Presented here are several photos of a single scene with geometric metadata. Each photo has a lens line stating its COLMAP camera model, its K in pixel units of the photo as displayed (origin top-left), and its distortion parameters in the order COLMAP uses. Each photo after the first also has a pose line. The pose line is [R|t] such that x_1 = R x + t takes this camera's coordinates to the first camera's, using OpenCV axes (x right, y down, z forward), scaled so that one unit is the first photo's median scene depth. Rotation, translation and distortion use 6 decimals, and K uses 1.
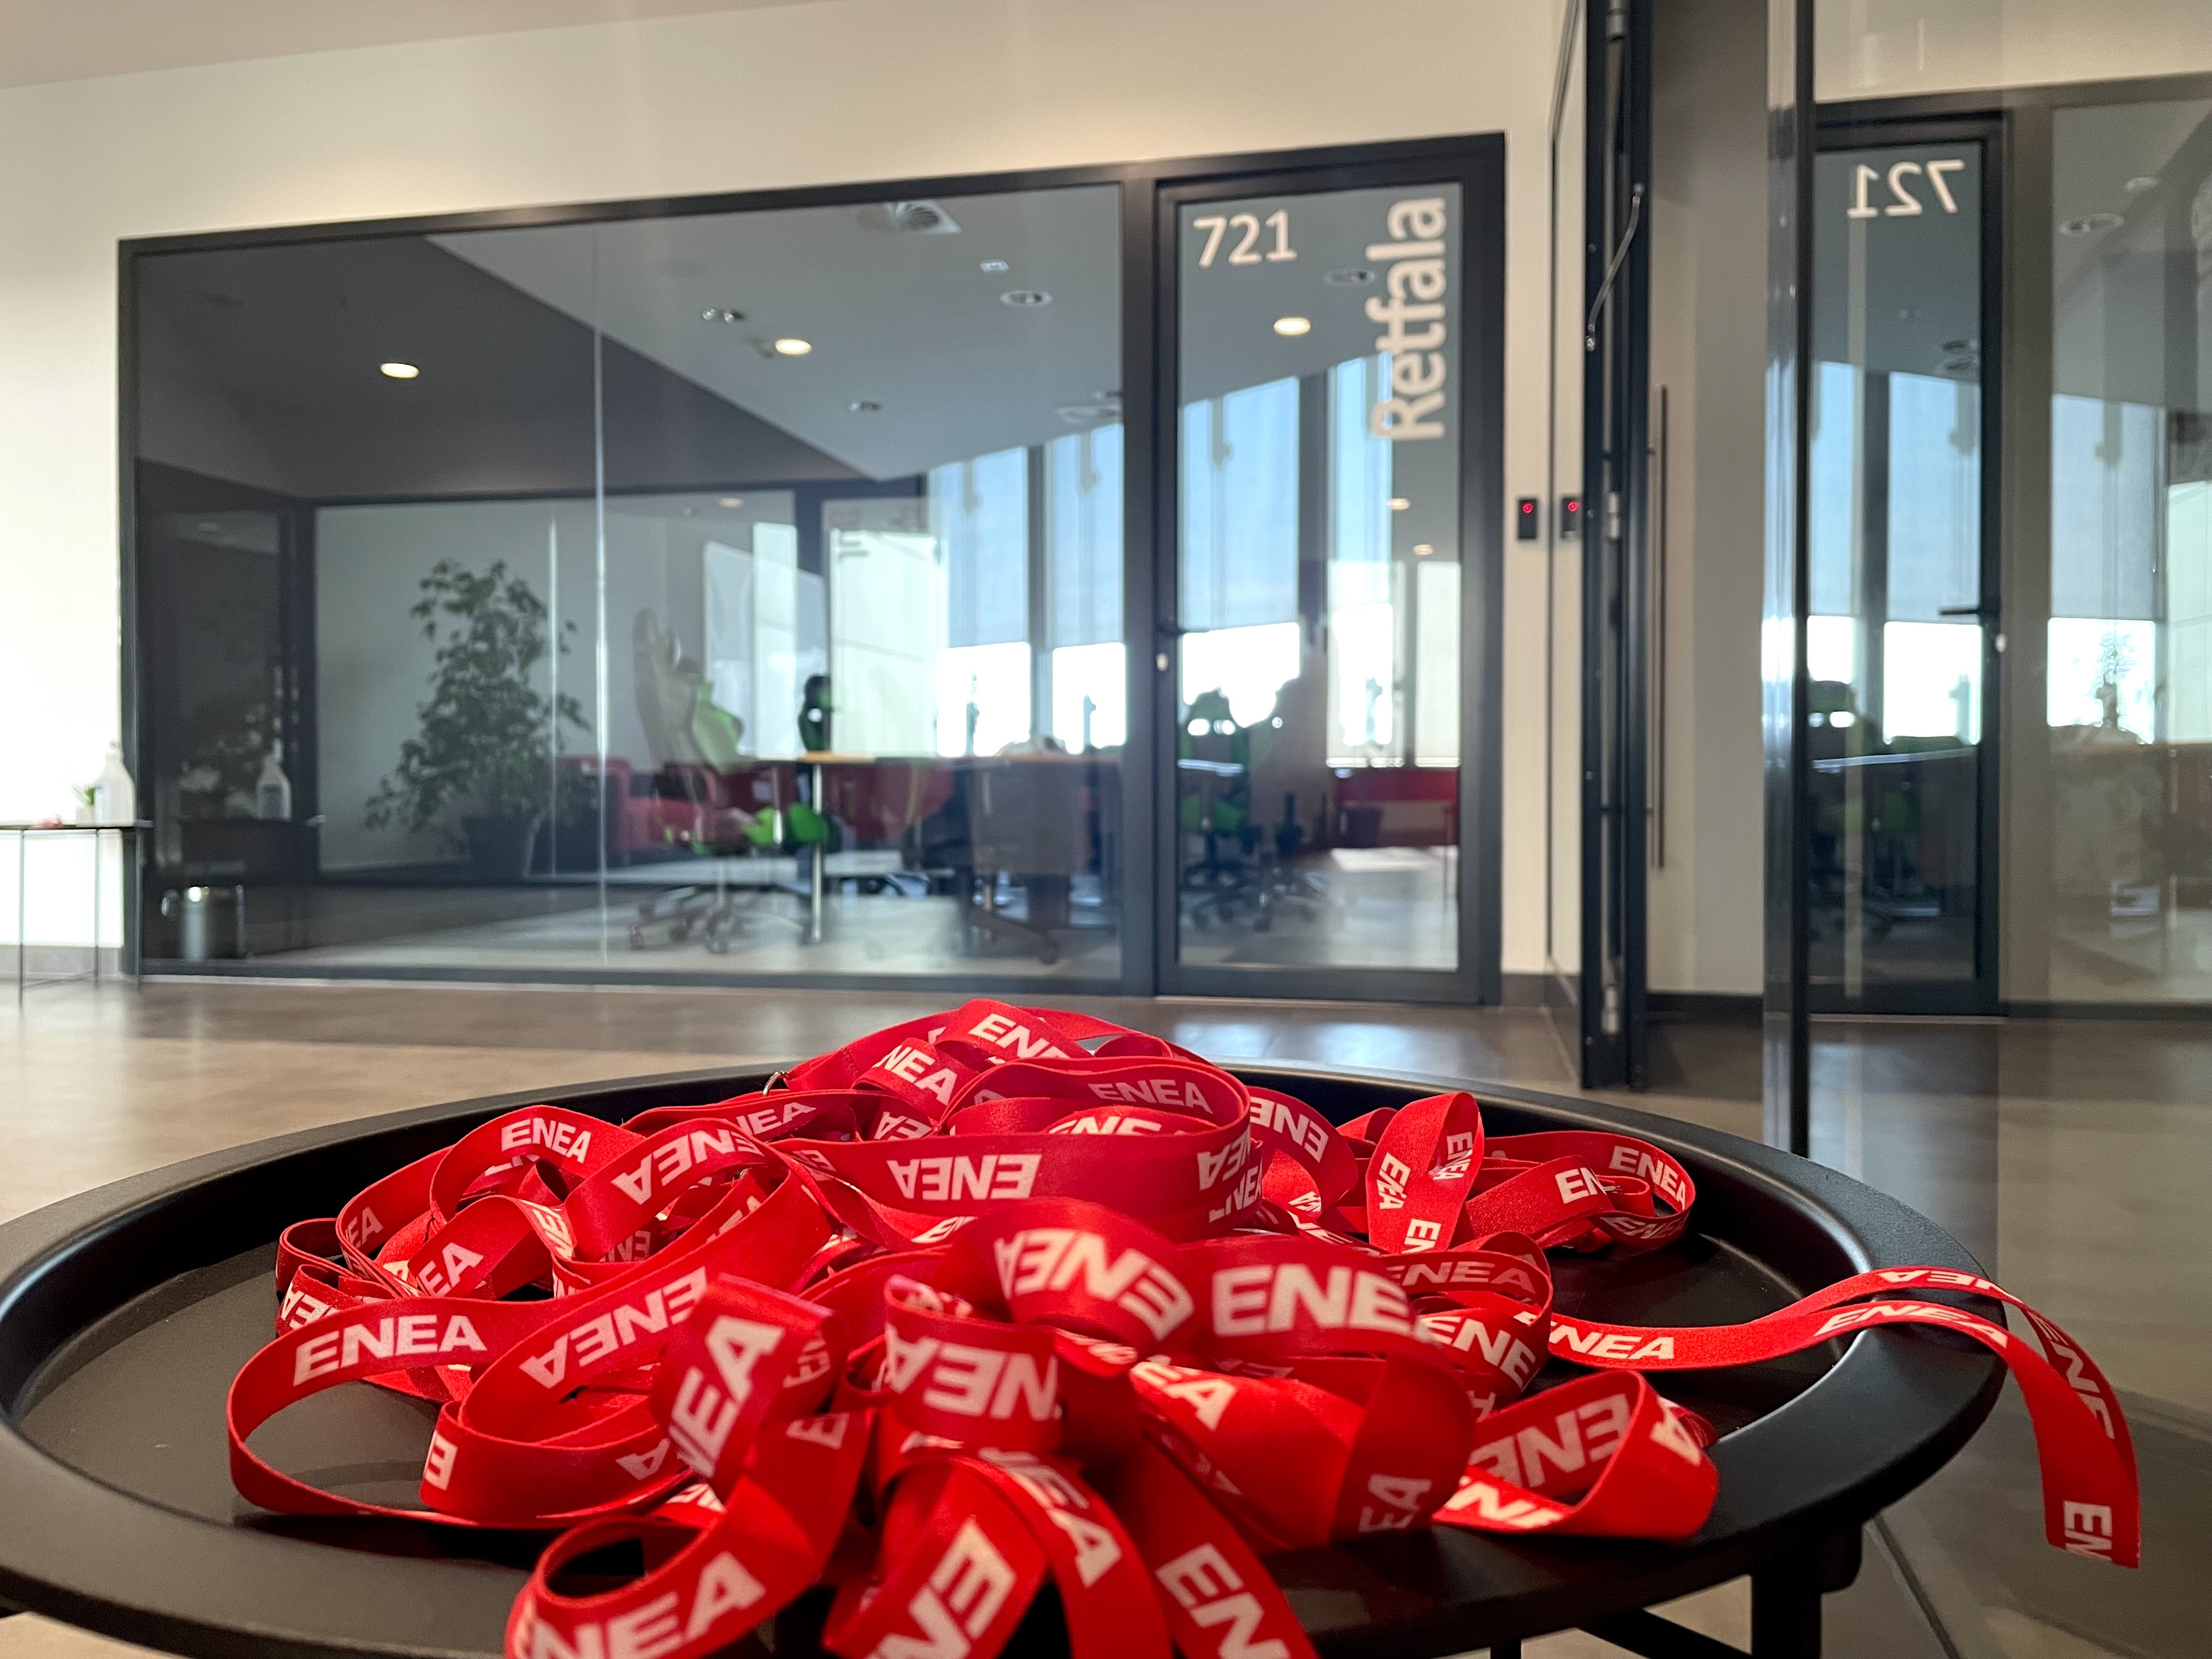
lens RADIAL K [[1668.1, 0, 1106.0], [0, 1668.1, 829.5], [0, 0, 1]] dist [0.074702, -0.114441]
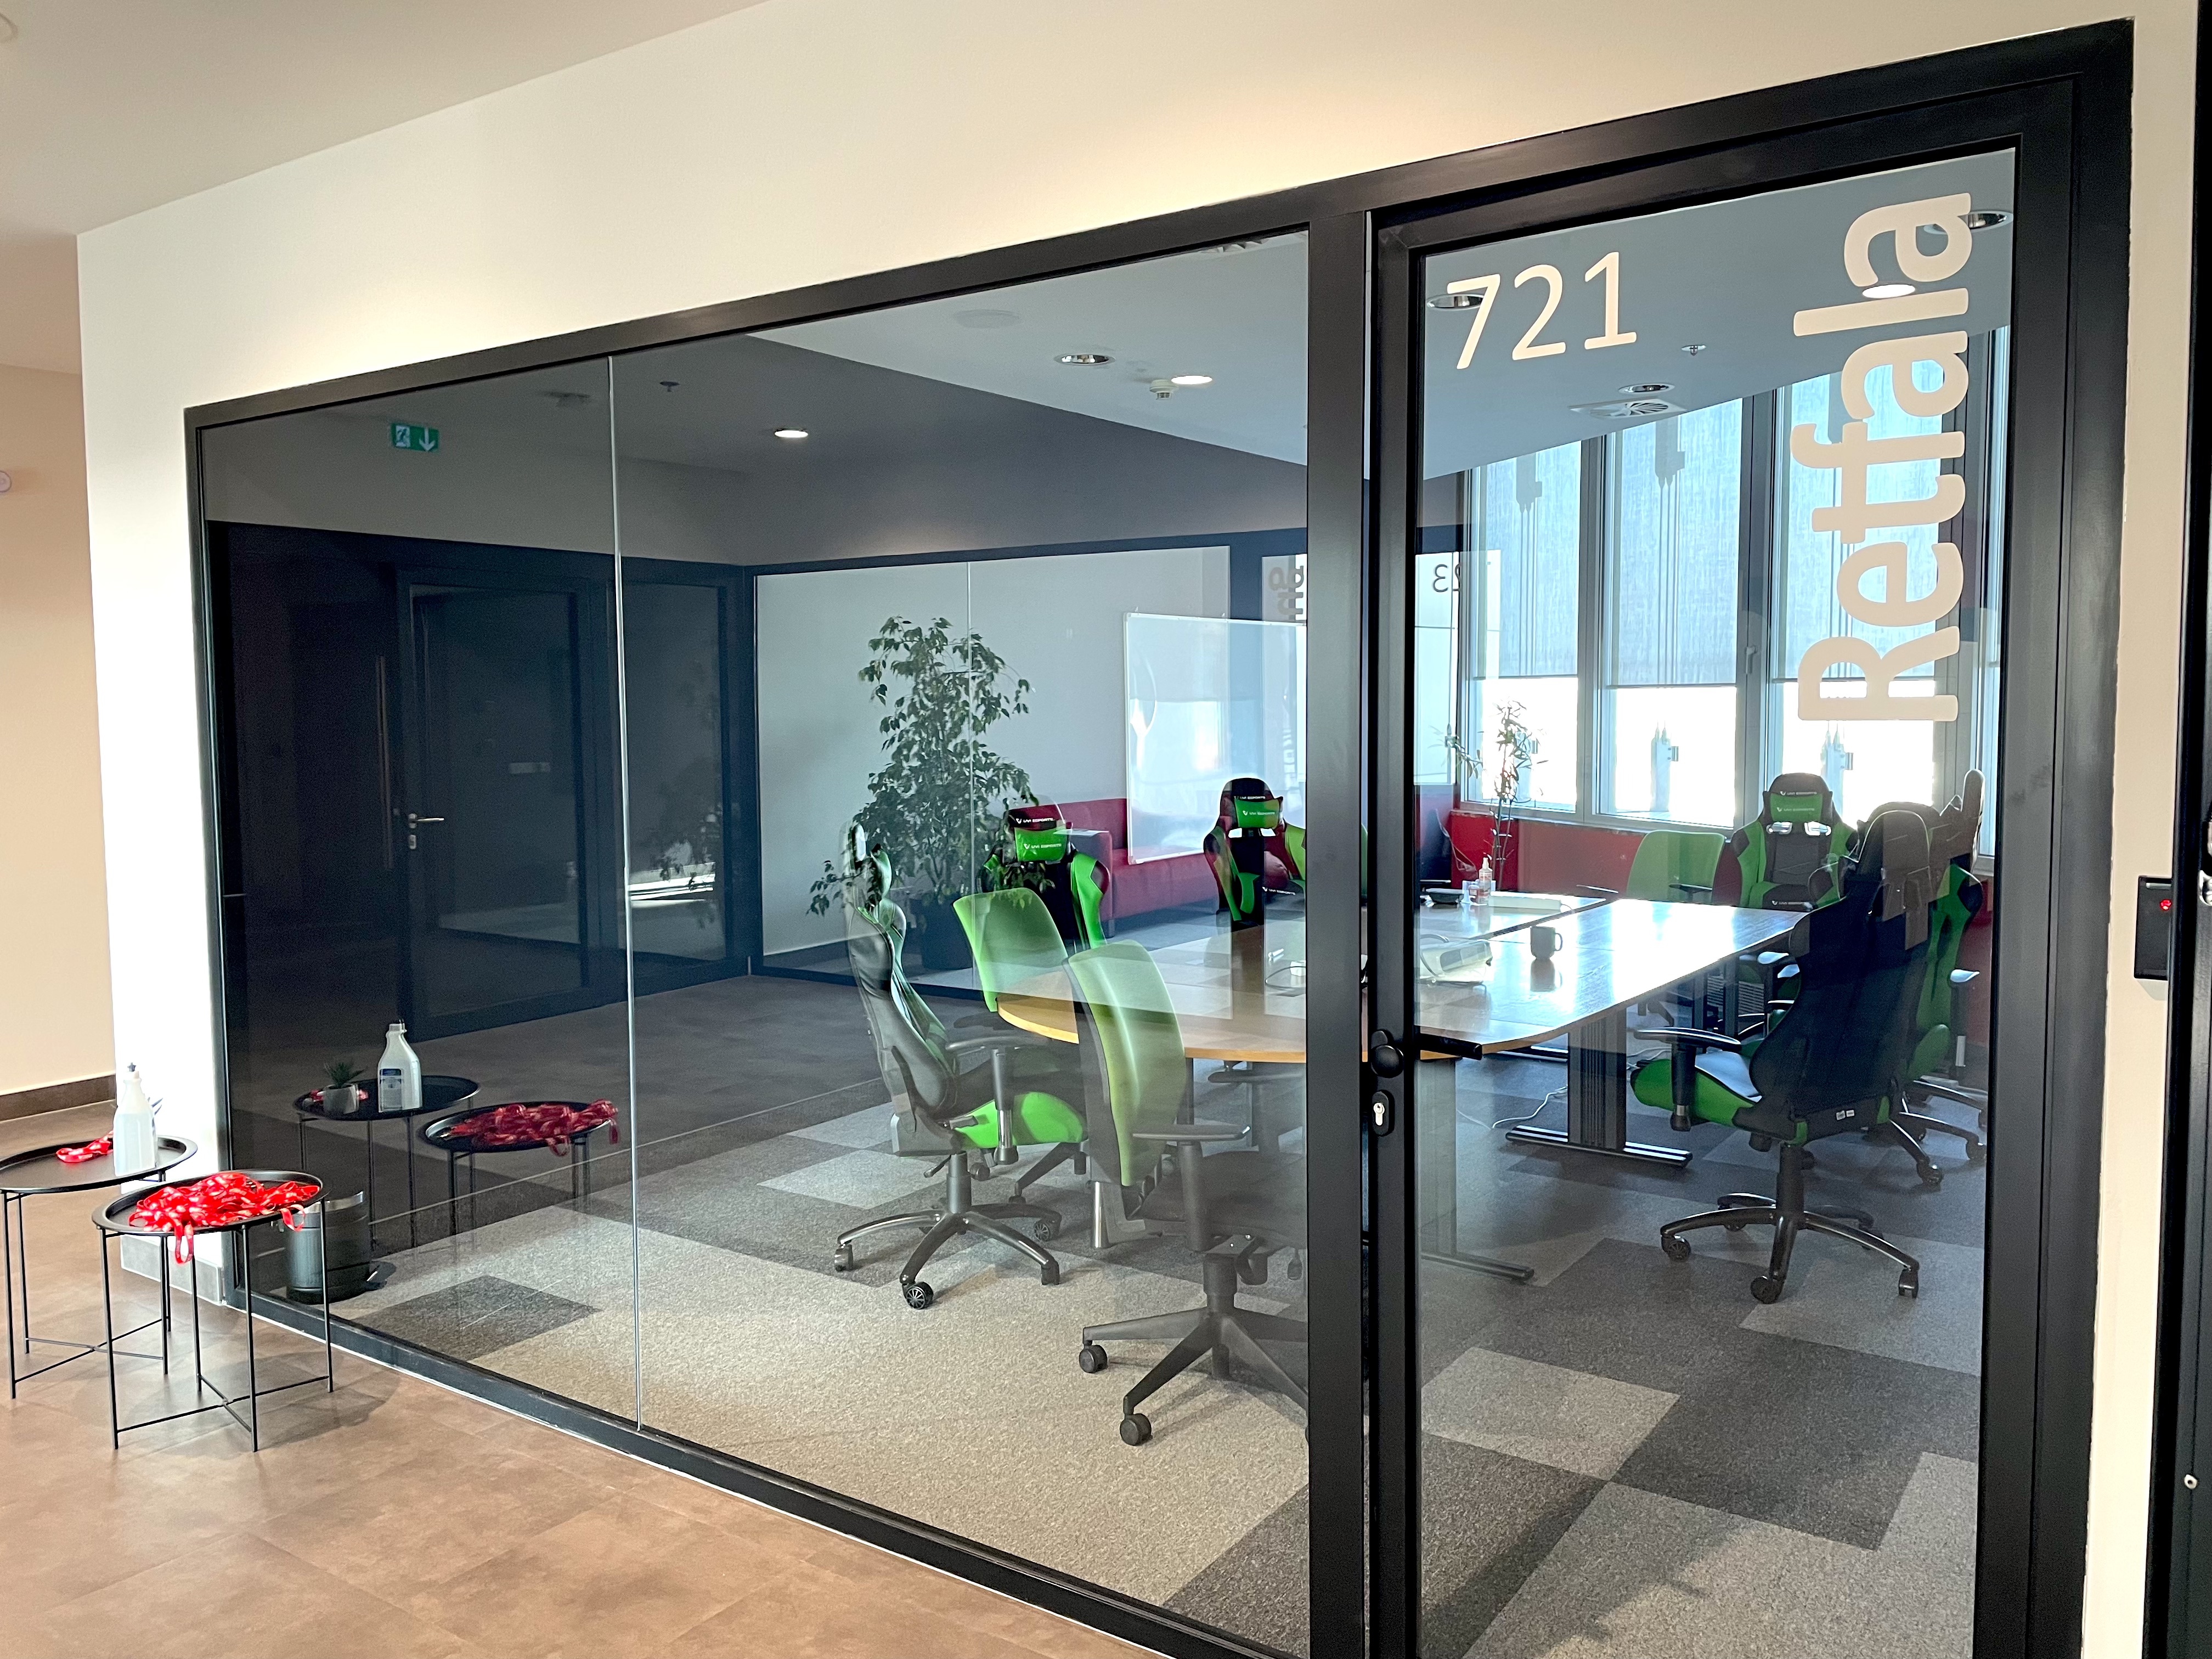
lens RADIAL K [[1668.1, 0, 1106.0], [0, 1668.1, 829.5], [0, 0, 1]] dist [0.074702, -0.114441]
pose [[0.918054, 0.028204, -0.395451, 0.076227], [-0.005067, 0.998220, 0.059431, -0.102903], [0.396423, -0.052558, 0.916562, 0.218071]]
